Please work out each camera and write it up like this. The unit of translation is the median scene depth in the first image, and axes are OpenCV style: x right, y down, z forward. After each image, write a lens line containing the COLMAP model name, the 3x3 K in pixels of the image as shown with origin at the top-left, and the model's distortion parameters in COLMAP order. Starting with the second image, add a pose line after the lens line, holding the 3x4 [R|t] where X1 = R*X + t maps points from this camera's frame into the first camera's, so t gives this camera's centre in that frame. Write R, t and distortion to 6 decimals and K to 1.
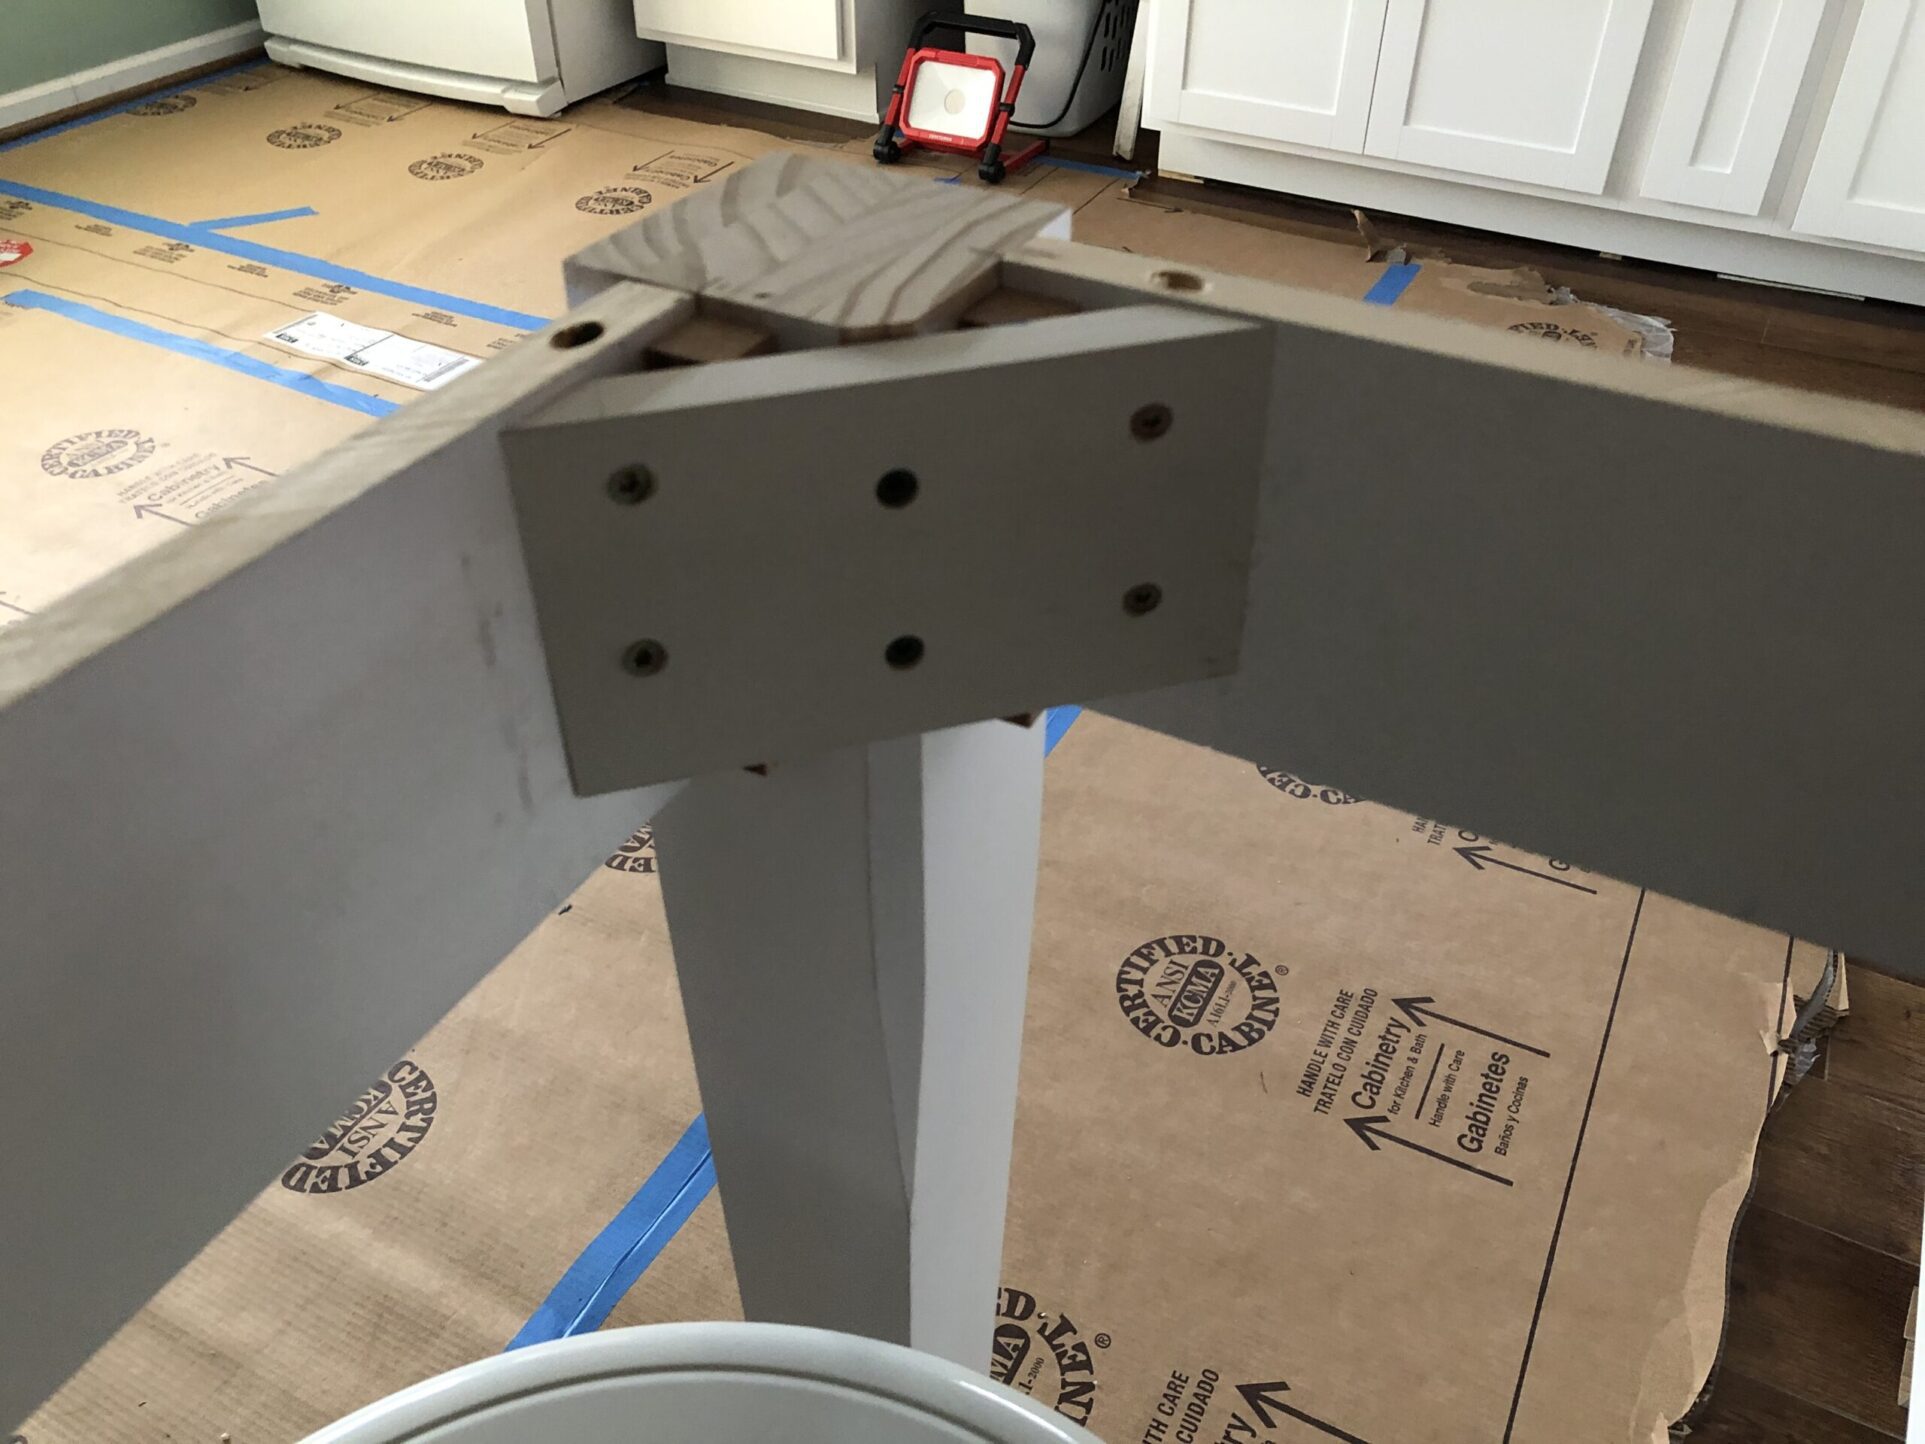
lens RADIAL K [[1575.7, 0, 971.2], [0, 1575.7, 709.9], [0, 0, 1]] dist [0.007885, 0.013351]
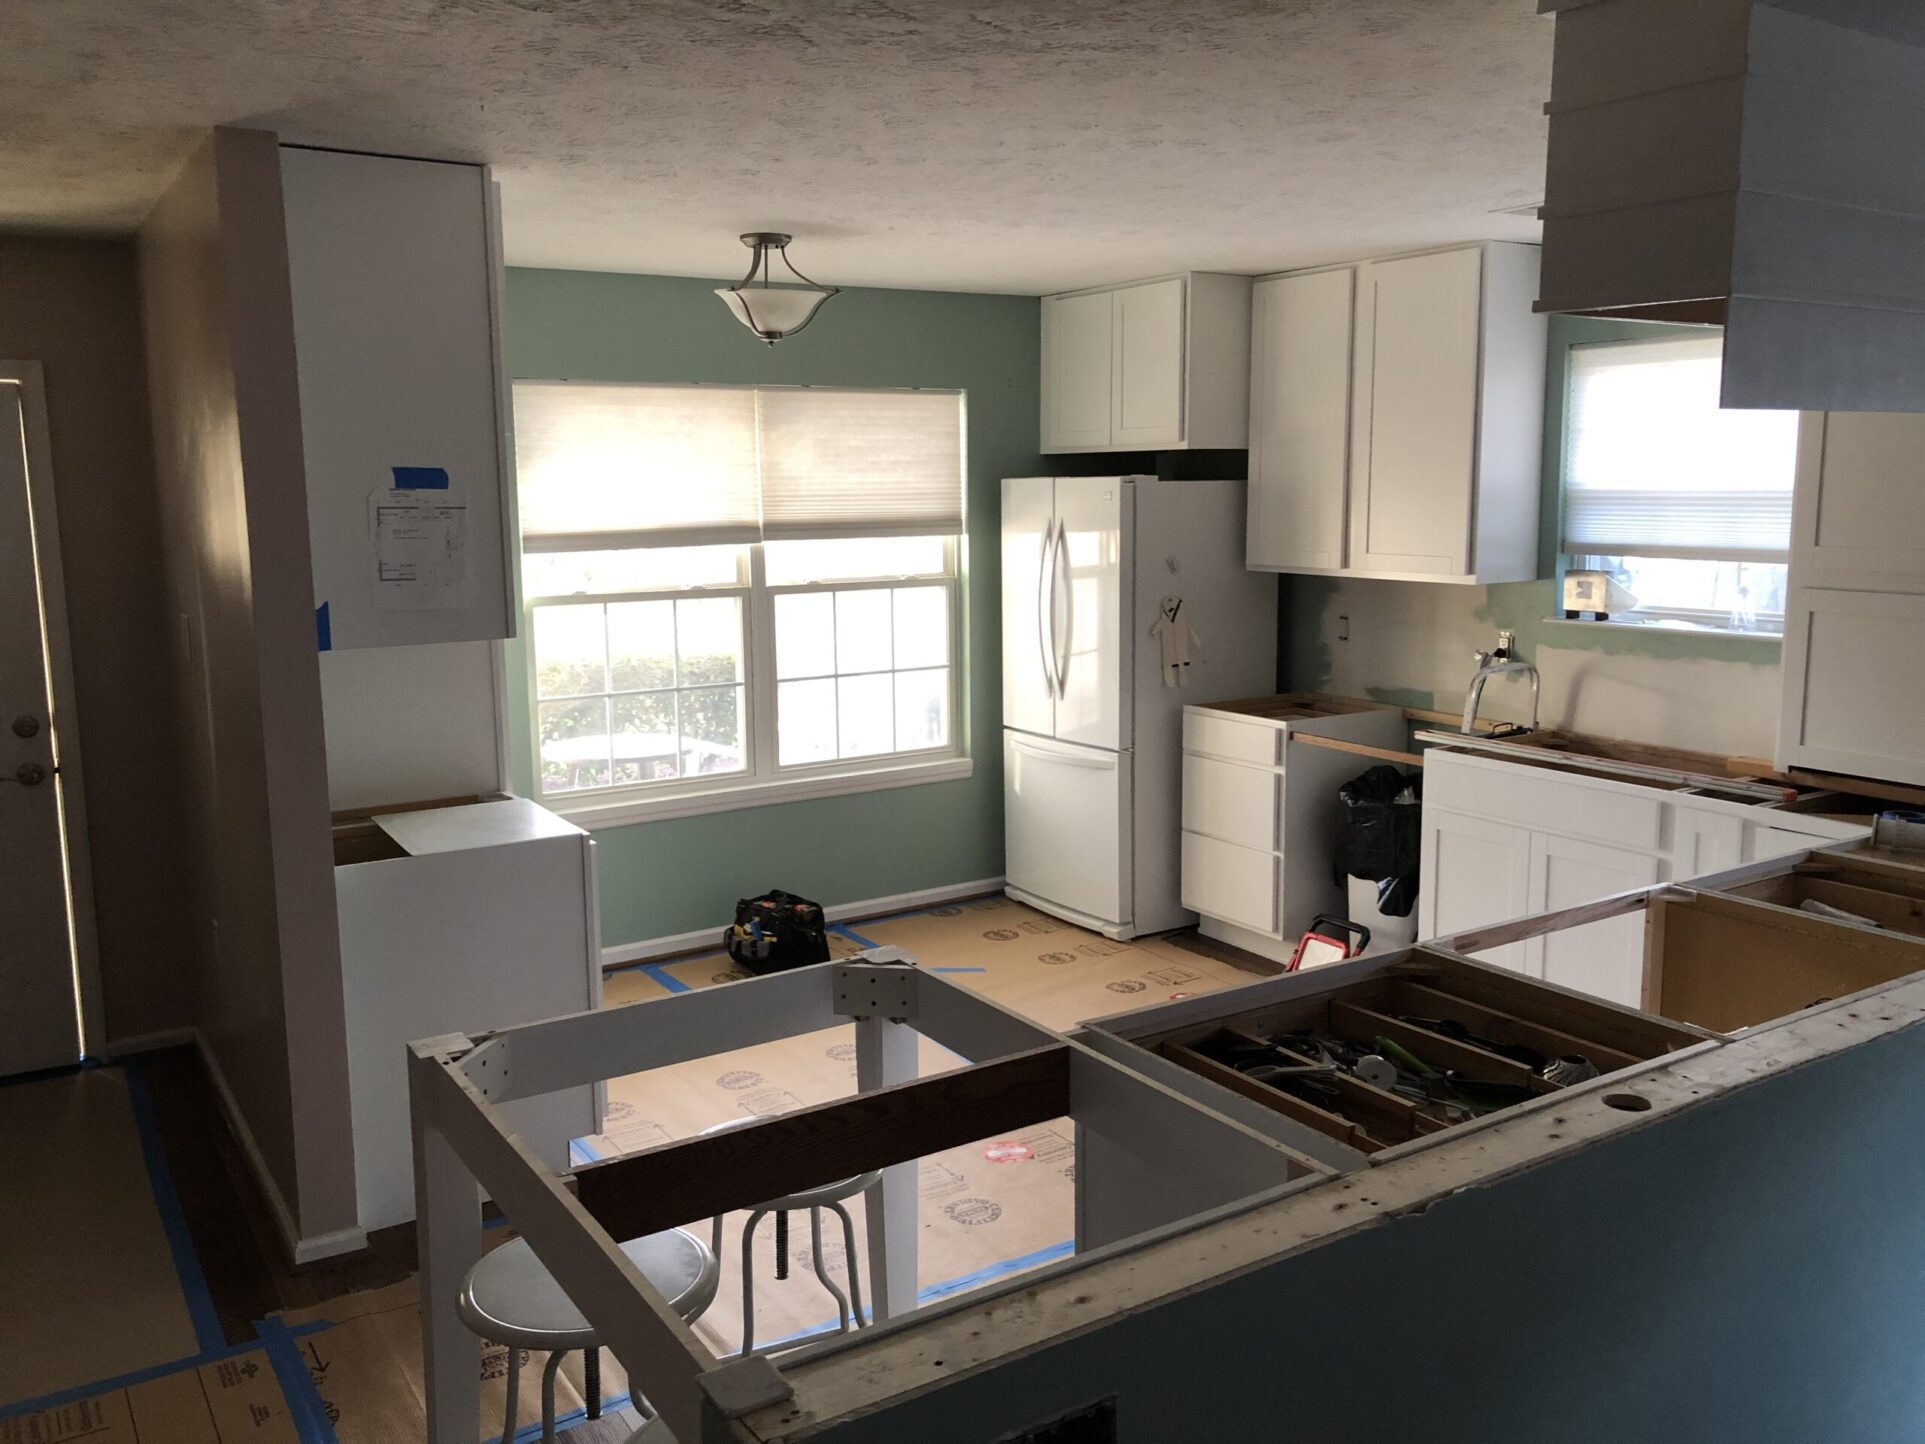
lens RADIAL K [[1560.4, 0, 962.5], [0, 1560.4, 722.0], [0, 0, 1]] dist [0.038311, -0.083394]
pose [[0.869501, 0.057524, -0.490570, 0.466275], [-0.286238, 0.868103, -0.405543, 0.203141], [0.402536, 0.493040, 0.771282, -0.631826]]
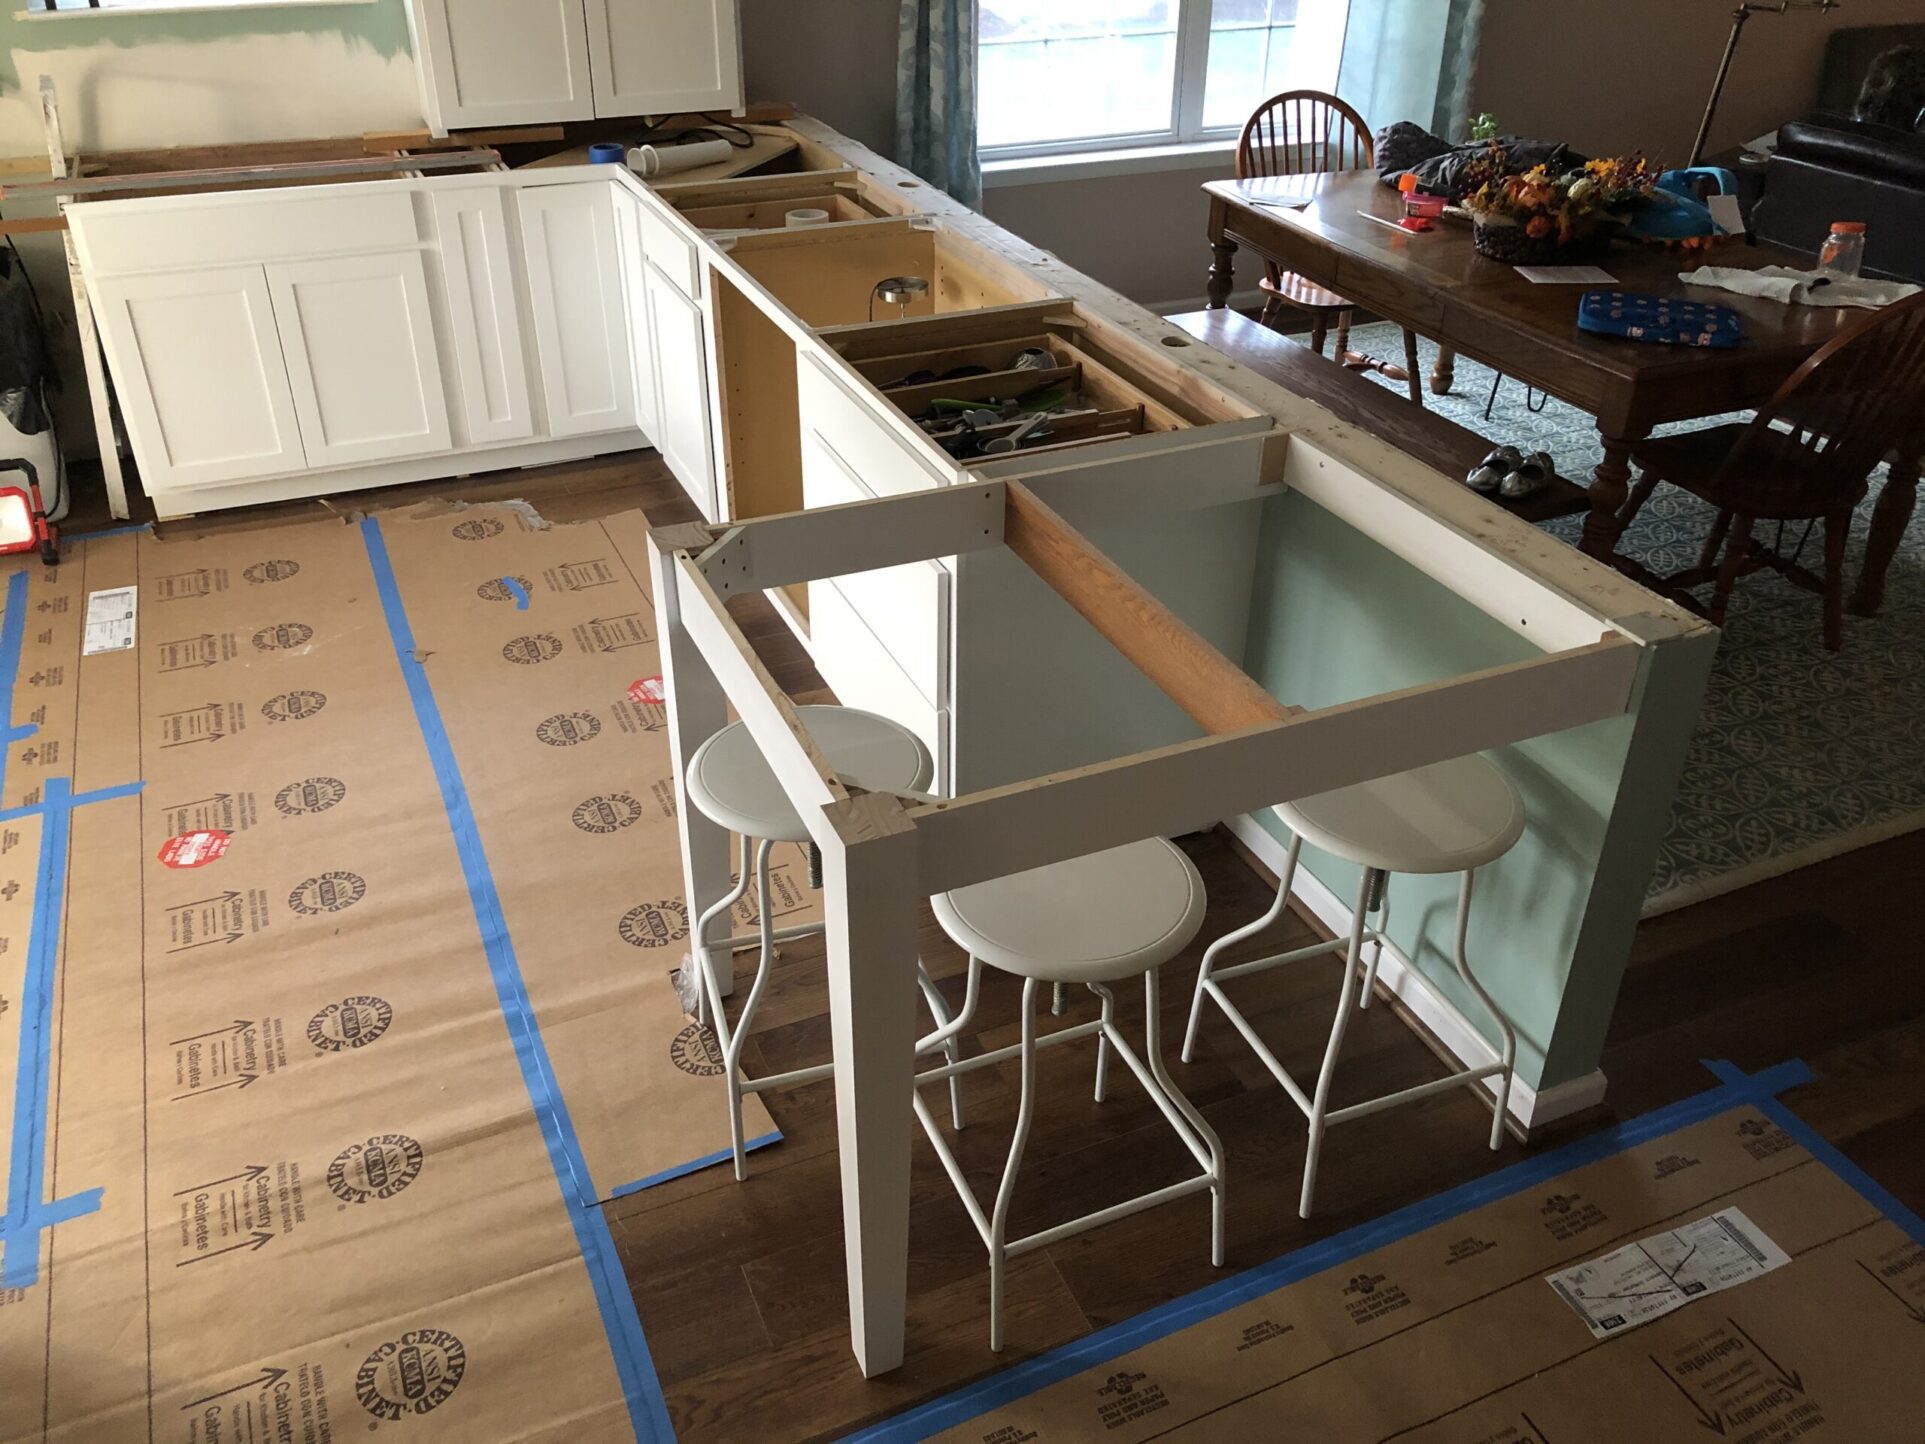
lens RADIAL K [[1575.7, 0, 971.2], [0, 1575.7, 709.9], [0, 0, 1]] dist [0.007885, 0.013351]
pose [[0.614412, -0.413787, 0.671772, -0.469321], [0.476668, 0.873161, 0.101868, 0.027325], [-0.628717, 0.257624, 0.733720, -0.507442]]
